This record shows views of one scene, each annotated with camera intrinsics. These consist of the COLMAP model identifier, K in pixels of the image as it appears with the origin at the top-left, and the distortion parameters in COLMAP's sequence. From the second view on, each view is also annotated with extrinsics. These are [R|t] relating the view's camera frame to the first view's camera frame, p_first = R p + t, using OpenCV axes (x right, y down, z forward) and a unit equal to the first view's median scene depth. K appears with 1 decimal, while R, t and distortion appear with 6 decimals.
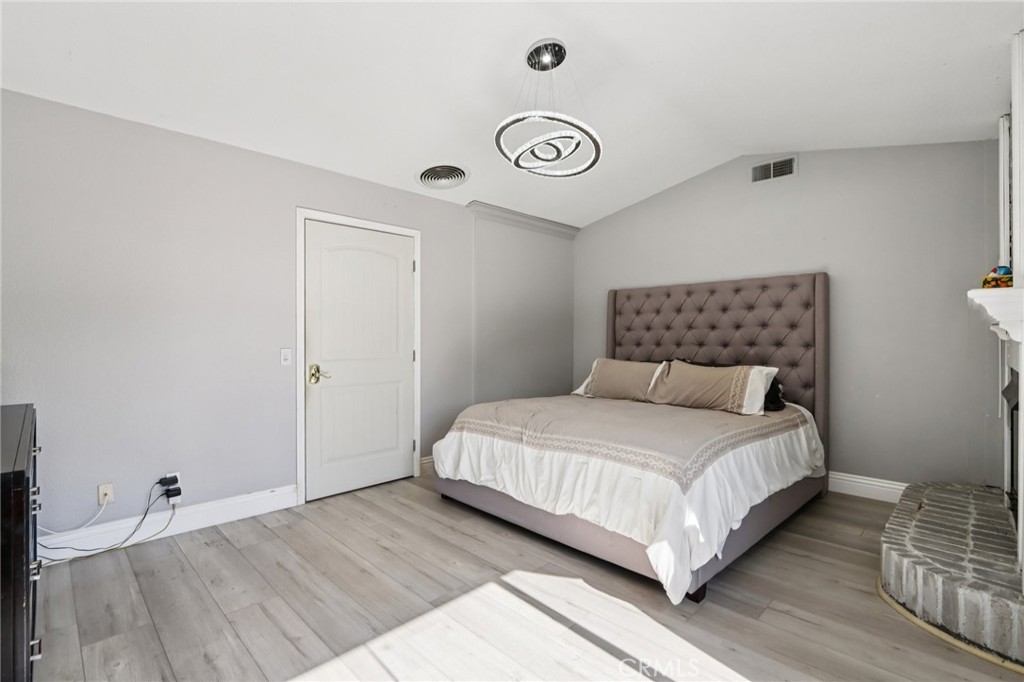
lens RADIAL K [[473.4, 0, 512.0], [0, 473.4, 341.0], [0, 0, 1]] dist [-0.010081, 0.000156]
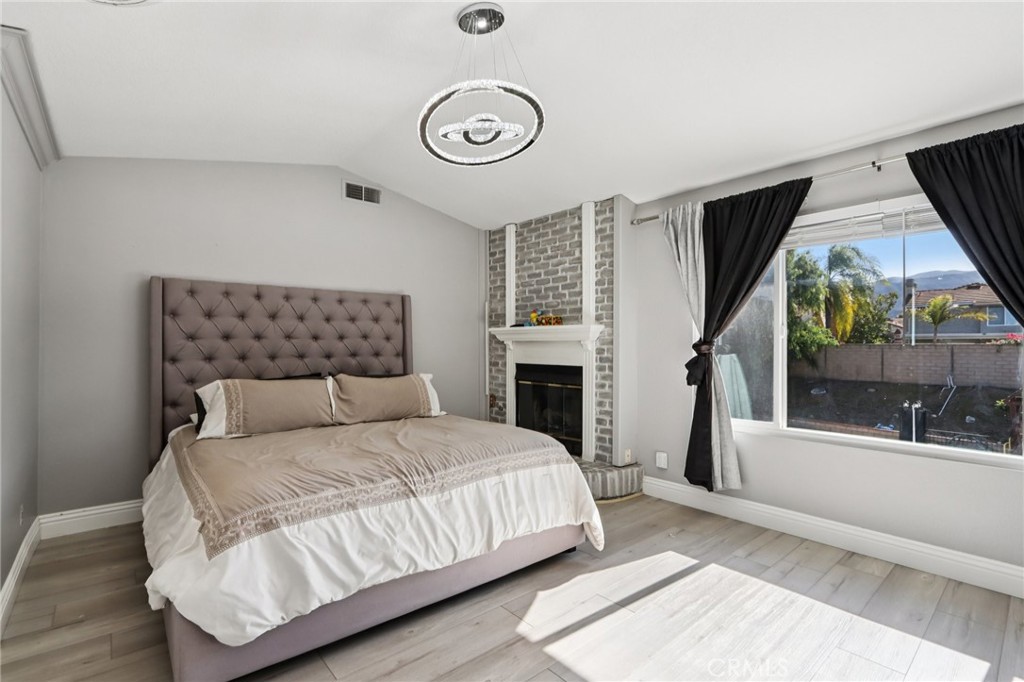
lens RADIAL K [[473.9, 0, 514.9], [0, 473.9, 349.9], [0, 0, 1]] dist [-0.003179, -0.000246]
pose [[0.081939, -0.010146, 0.996586, -0.633023], [0.007849, 0.999924, 0.009535, -0.014231], [-0.996606, 0.007041, 0.082013, 0.713922]]
